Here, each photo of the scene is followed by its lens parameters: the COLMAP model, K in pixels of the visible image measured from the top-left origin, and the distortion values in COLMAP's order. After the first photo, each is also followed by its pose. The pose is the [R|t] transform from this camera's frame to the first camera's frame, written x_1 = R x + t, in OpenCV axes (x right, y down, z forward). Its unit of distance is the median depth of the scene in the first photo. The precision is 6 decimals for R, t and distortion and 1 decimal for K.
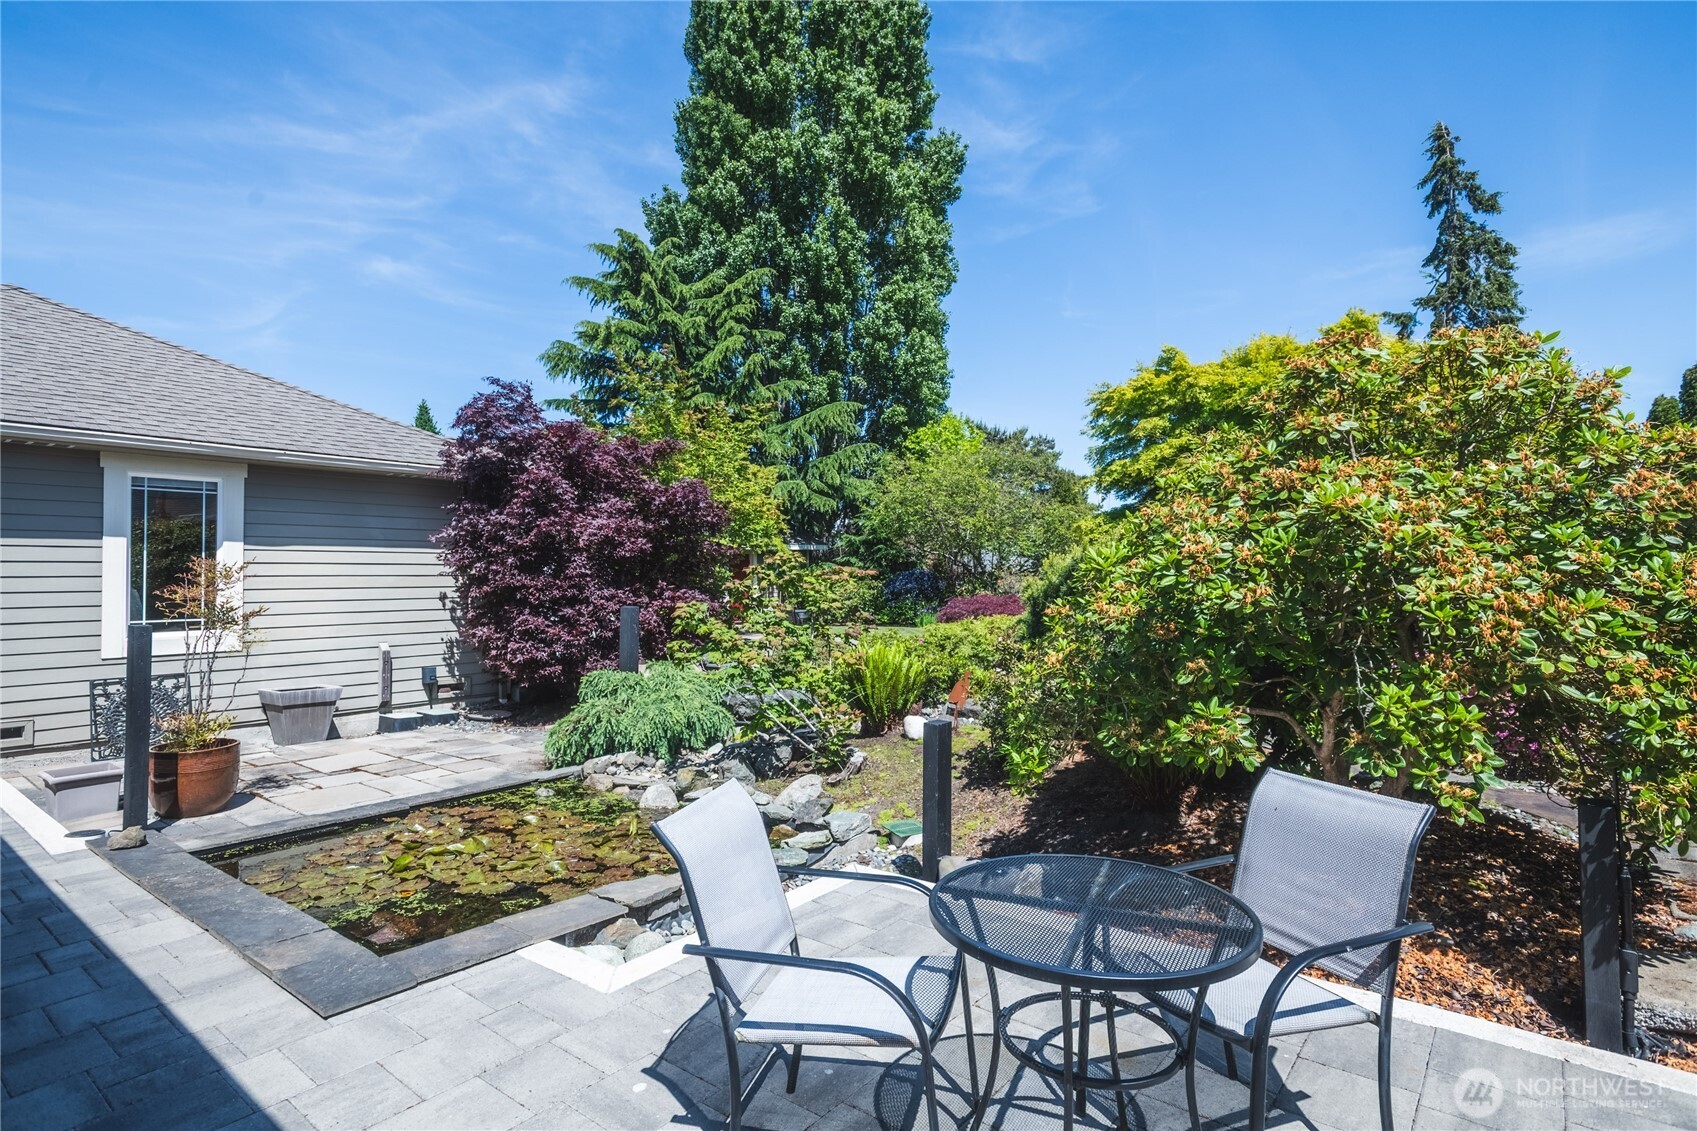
lens RADIAL K [[880.5, 0, 848.5], [0, 880.5, 565.5], [0, 0, 1]] dist [-0.004262, 0.014329]
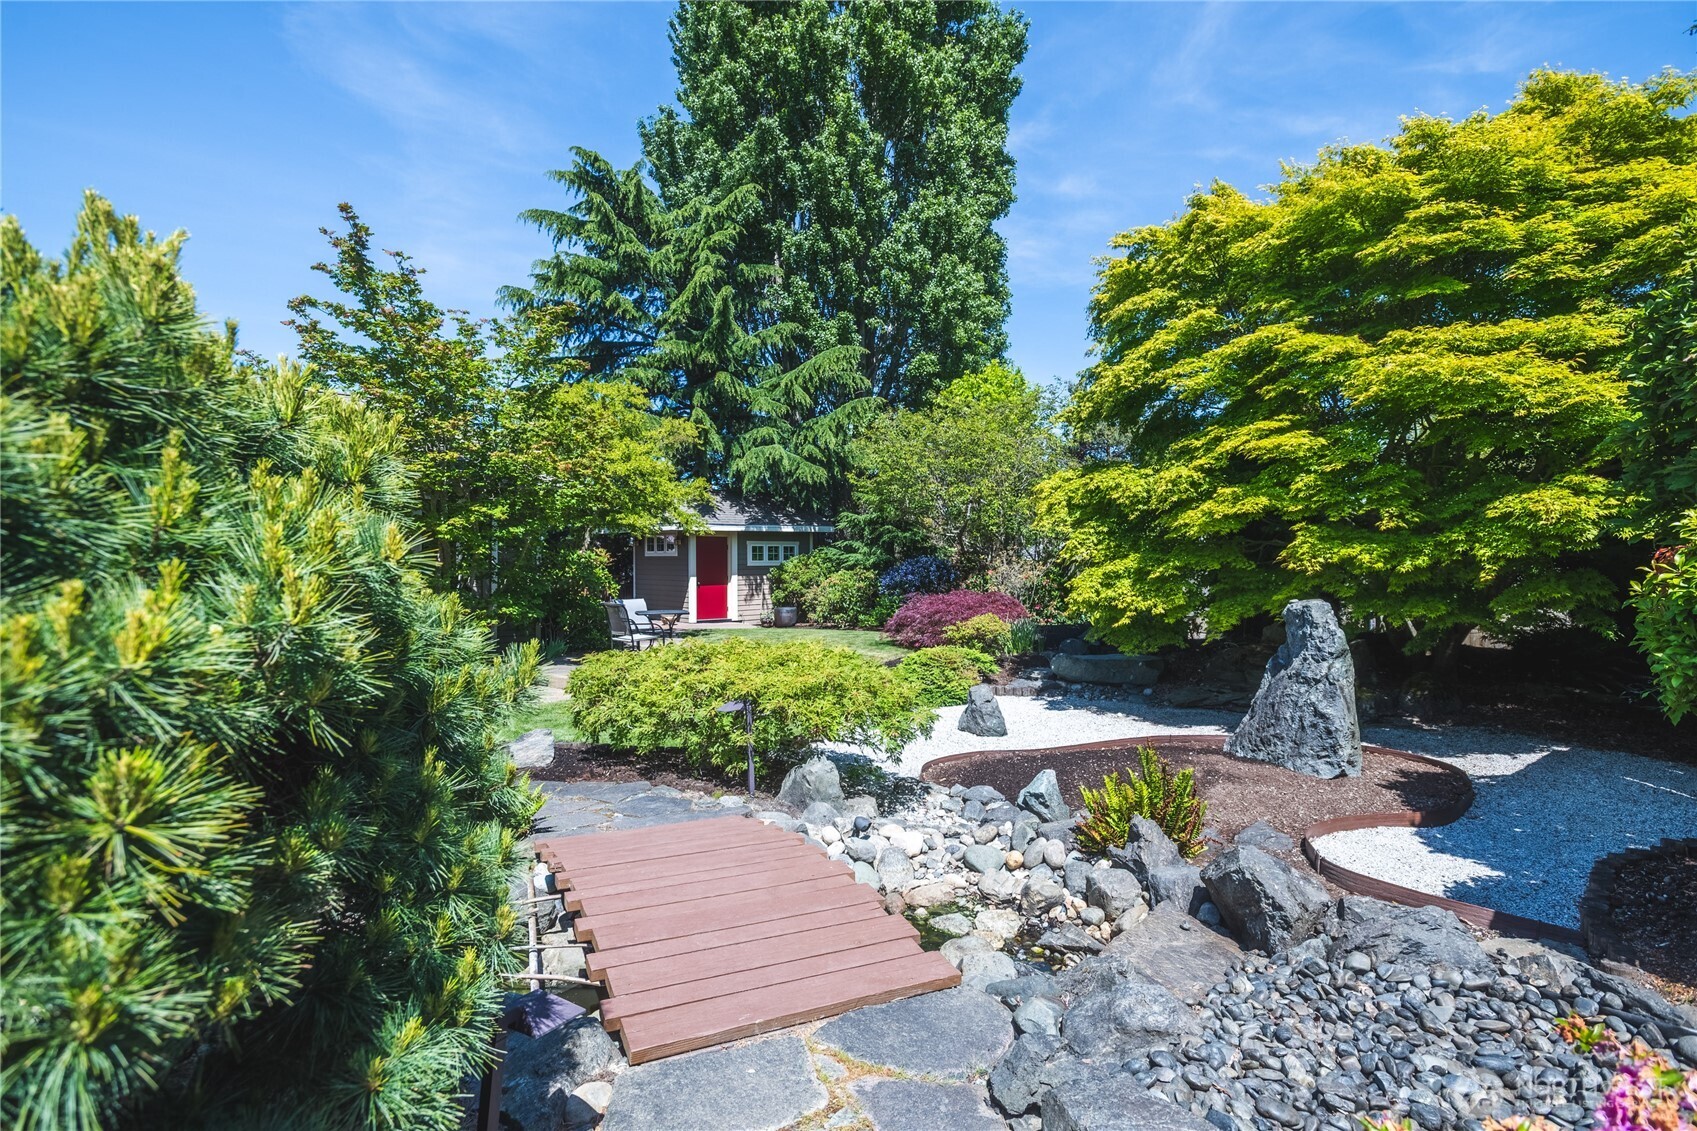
lens RADIAL K [[904.0, 0, 848.5], [0, 904.0, 565.5], [0, 0, 1]] dist [0.034972, 0.000274]
pose [[0.989150, -0.003136, -0.146877, 0.345838], [0.005087, 0.999904, 0.012907, 0.006344], [0.146823, -0.013514, 0.989070, 0.543748]]
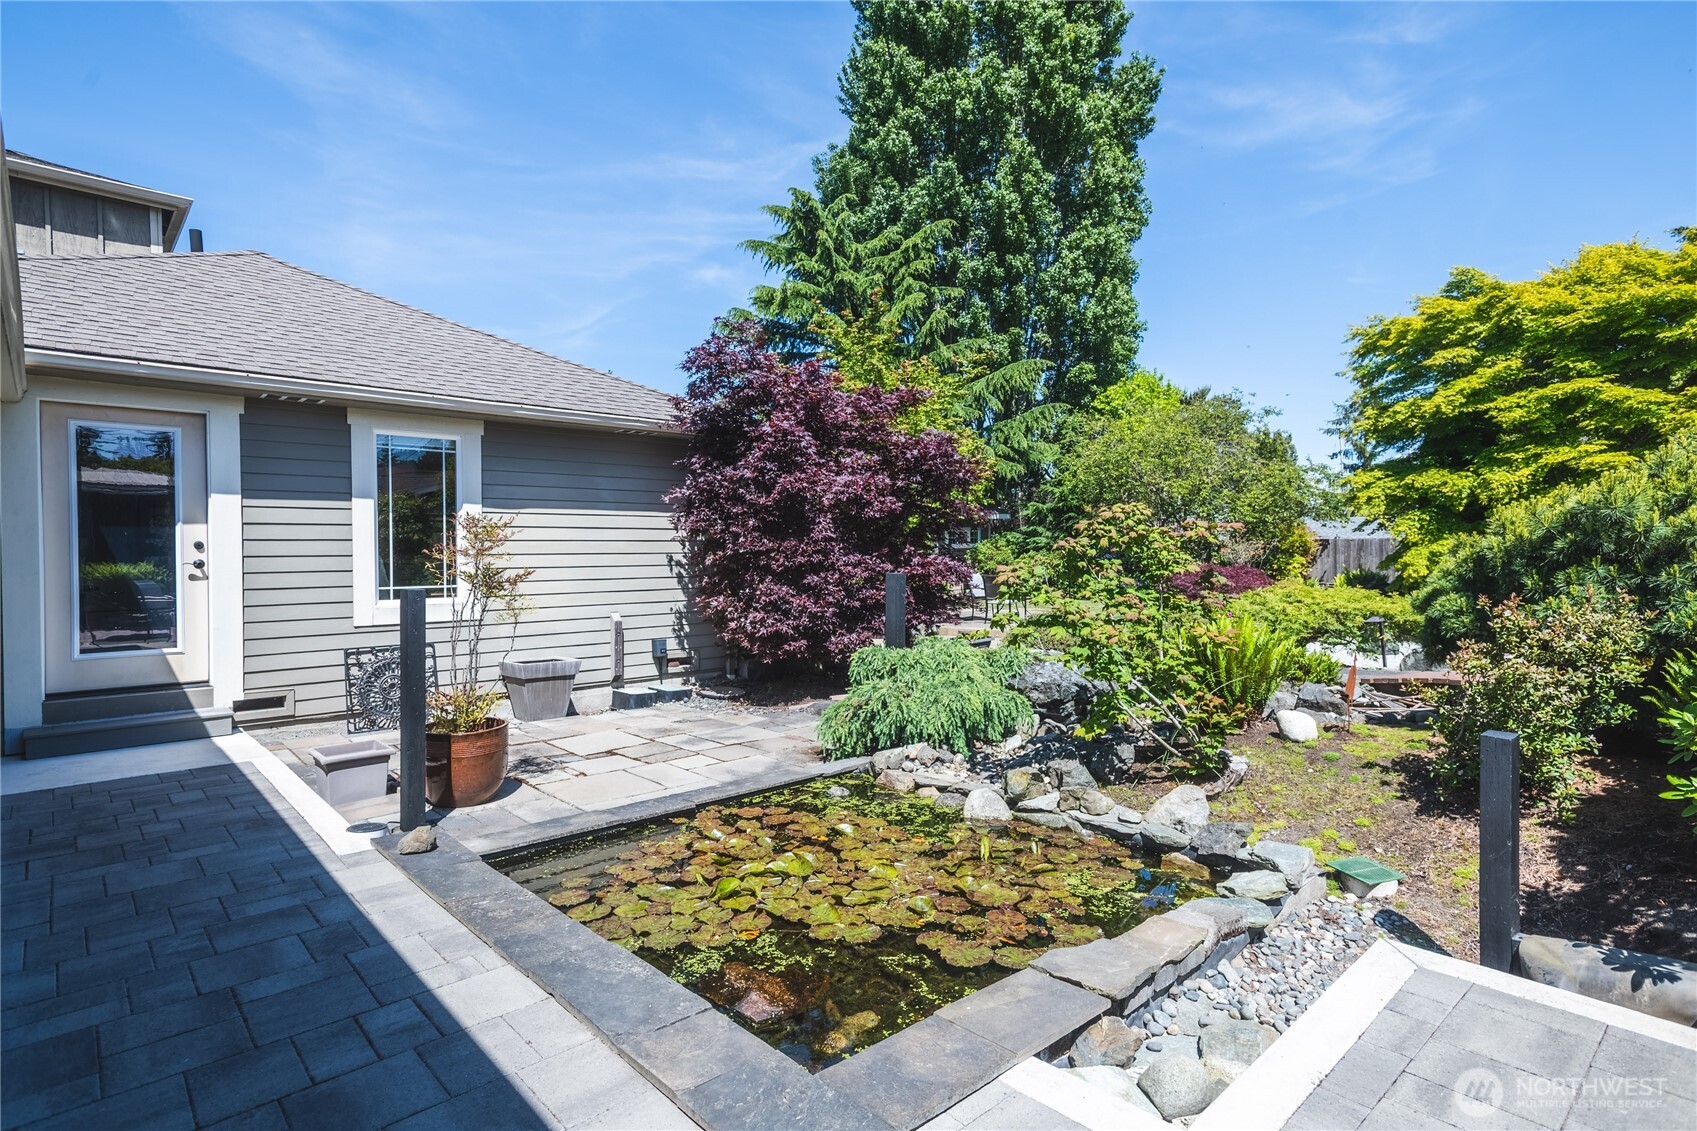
lens RADIAL K [[884.5, 0, 848.5], [0, 884.5, 565.5], [0, 0, 1]] dist [0.020530, 0.001104]
pose [[0.986846, -0.000182, -0.161663, -0.127847], [0.004878, 0.999578, 0.028648, 0.011716], [0.161589, -0.029059, 0.986430, 0.111769]]
